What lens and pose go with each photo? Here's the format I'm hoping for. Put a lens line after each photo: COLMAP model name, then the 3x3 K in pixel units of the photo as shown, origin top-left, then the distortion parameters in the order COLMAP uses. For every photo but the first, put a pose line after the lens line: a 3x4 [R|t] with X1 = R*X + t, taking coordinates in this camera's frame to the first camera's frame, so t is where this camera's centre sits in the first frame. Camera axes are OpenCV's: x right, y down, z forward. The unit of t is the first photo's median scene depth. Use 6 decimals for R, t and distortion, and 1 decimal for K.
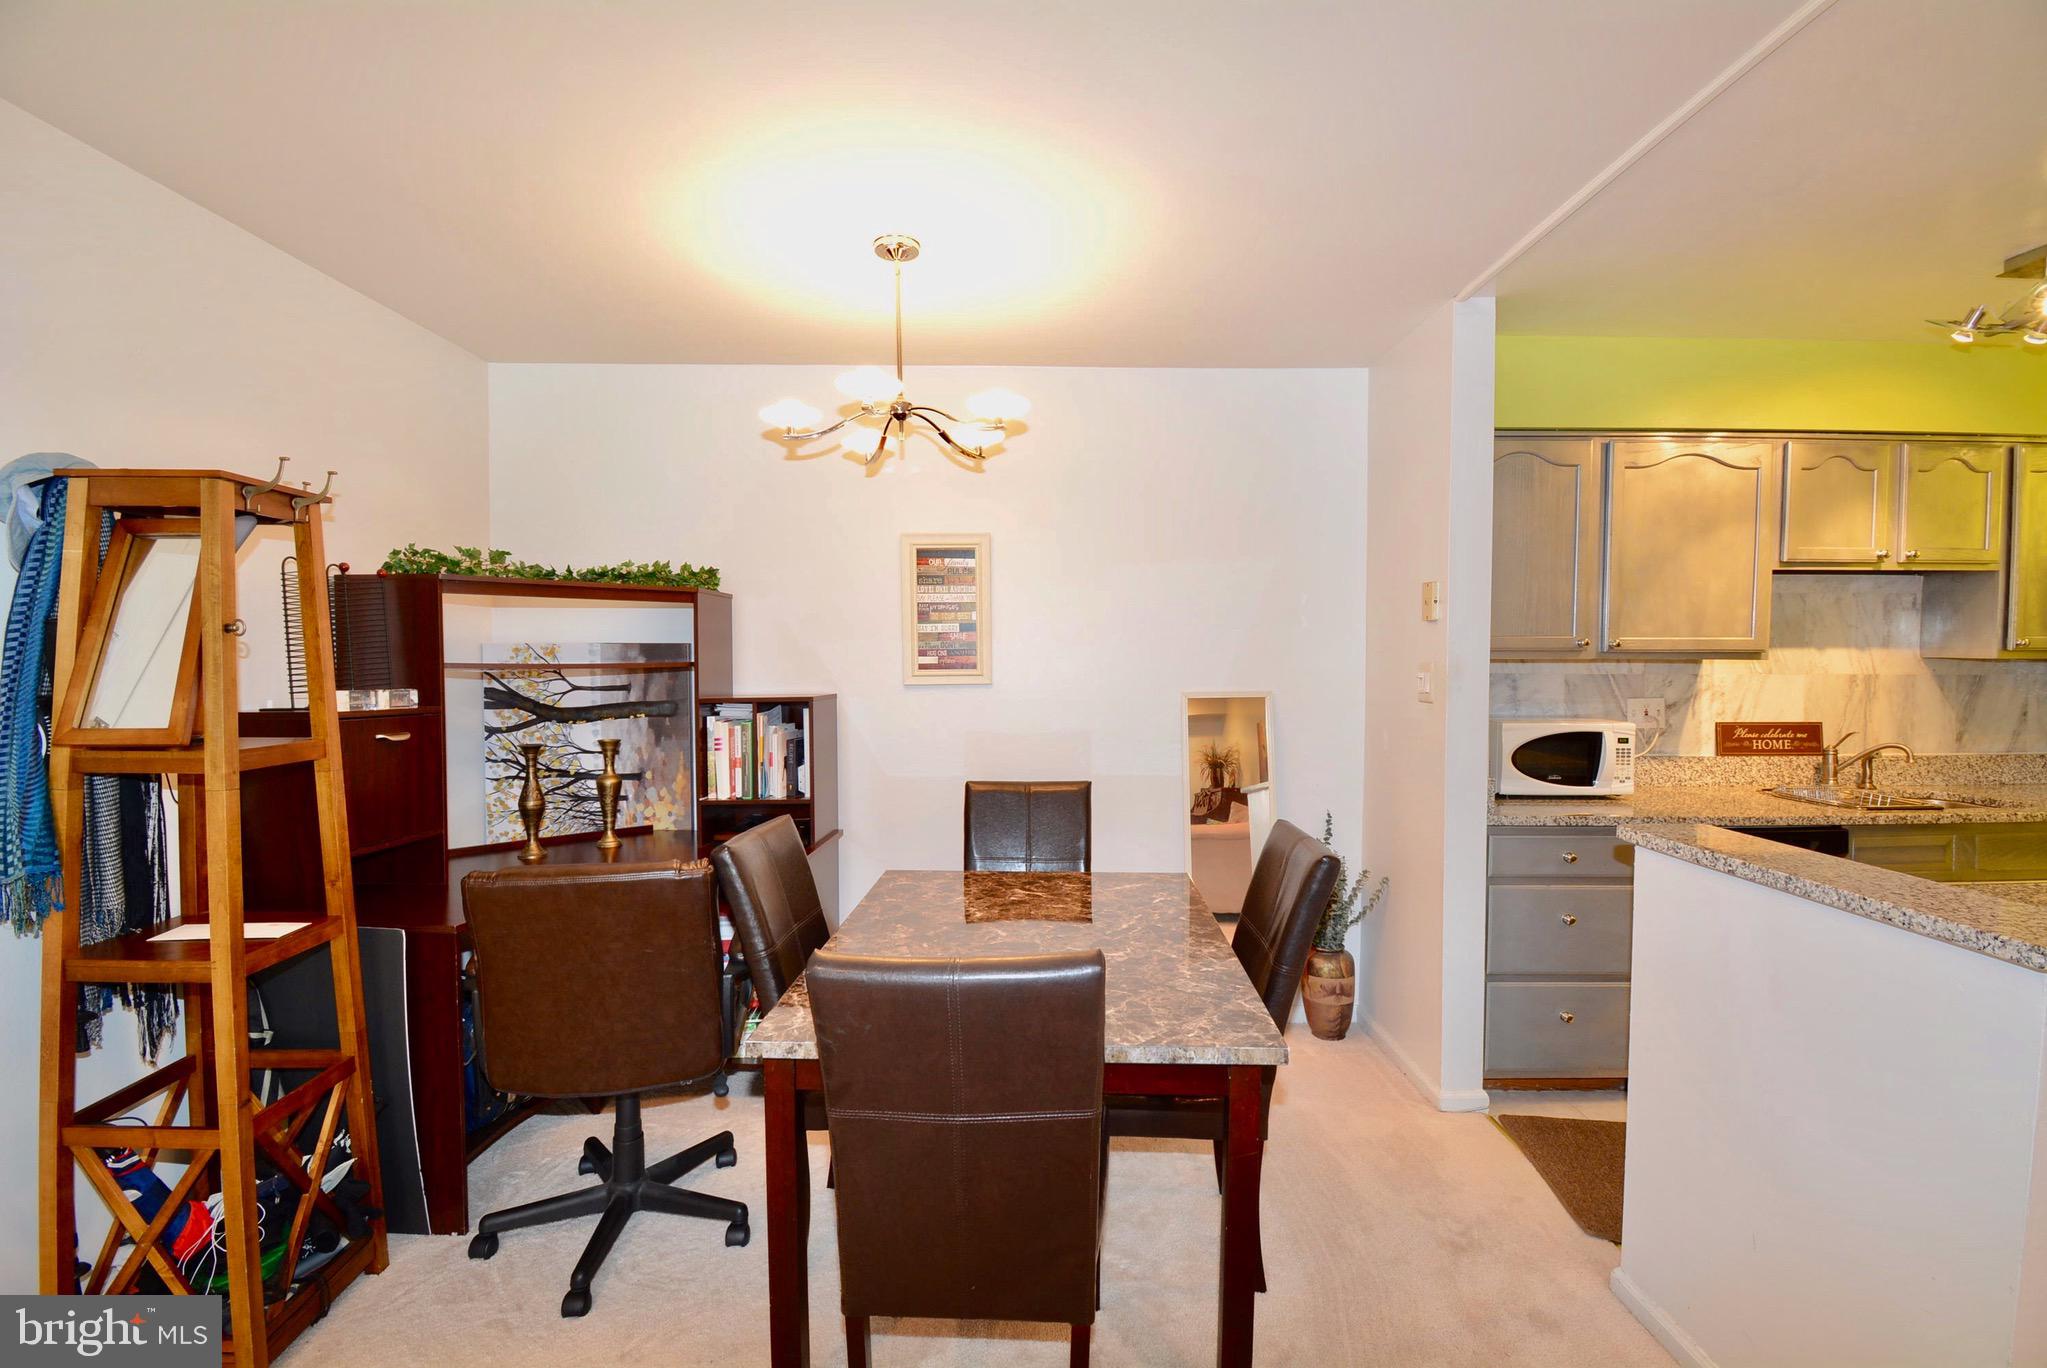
lens RADIAL K [[905.0, 0, 1041.6], [0, 905.0, 685.9], [0, 0, 1]] dist [0.008982, -0.019500]
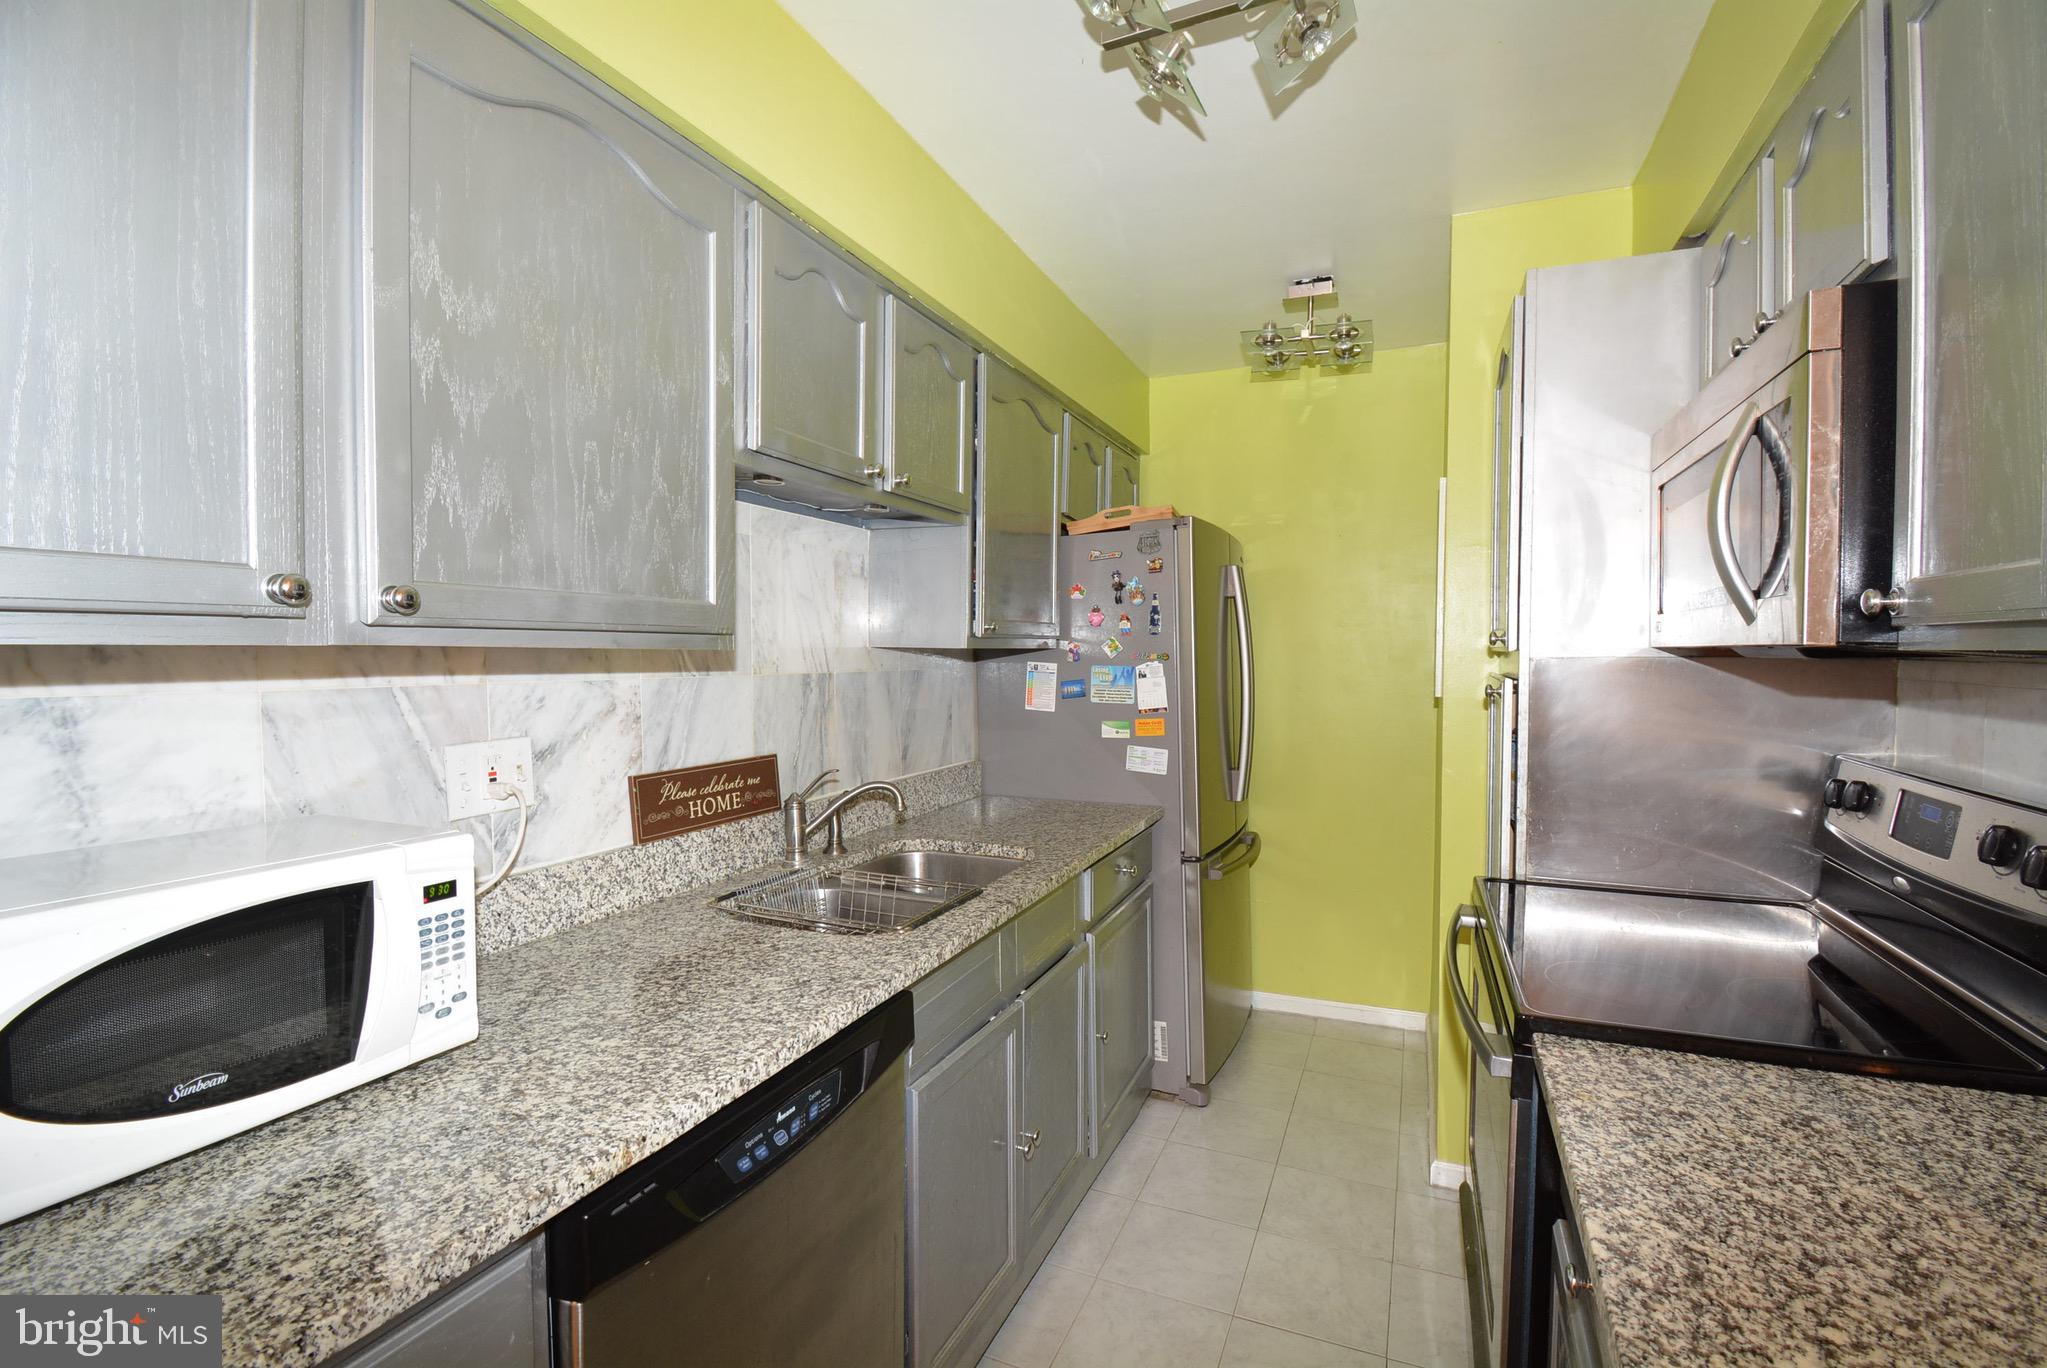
lens RADIAL K [[905.0, 0, 1033.8], [0, 905.0, 688.1], [0, 0, 1]] dist [0.008982, -0.019500]
pose [[0.405984, -0.036540, 0.913150, 0.405173], [0.029432, 0.999205, 0.026898, -0.015571], [-0.913406, 0.015956, 0.406736, 0.625687]]
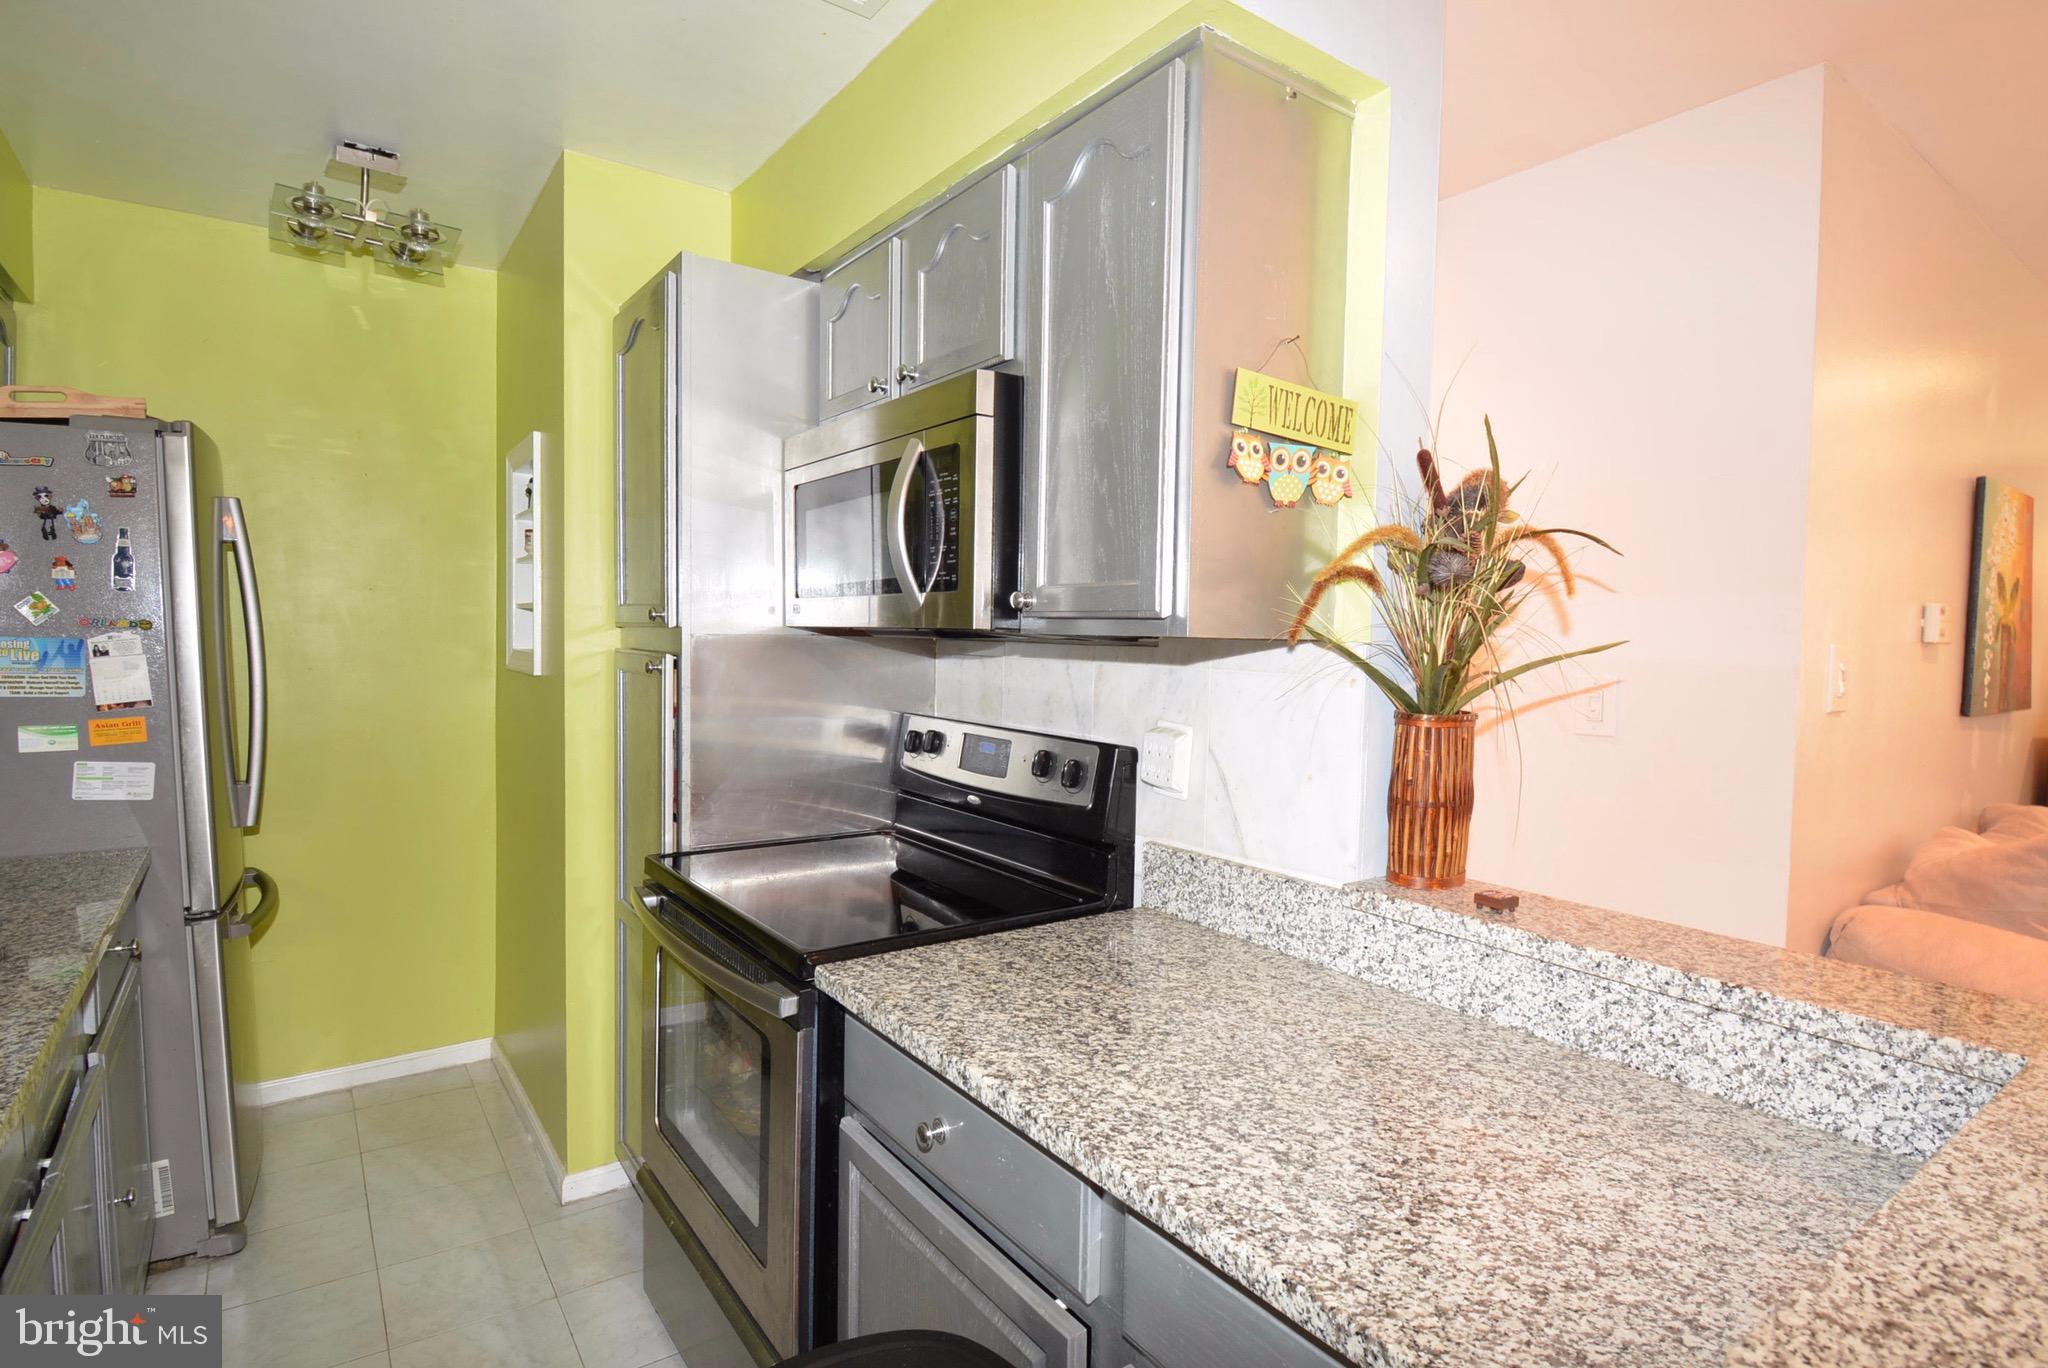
lens RADIAL K [[1029.0, 0, 1027.9], [0, 1029.0, 693.6], [0, 0, 1]] dist [0.003420, -0.006615]
pose [[-0.565072, -0.057026, 0.823068, 0.380705], [0.006309, 0.997281, 0.073428, -0.019395], [-0.825017, 0.046684, -0.563176, 0.764125]]
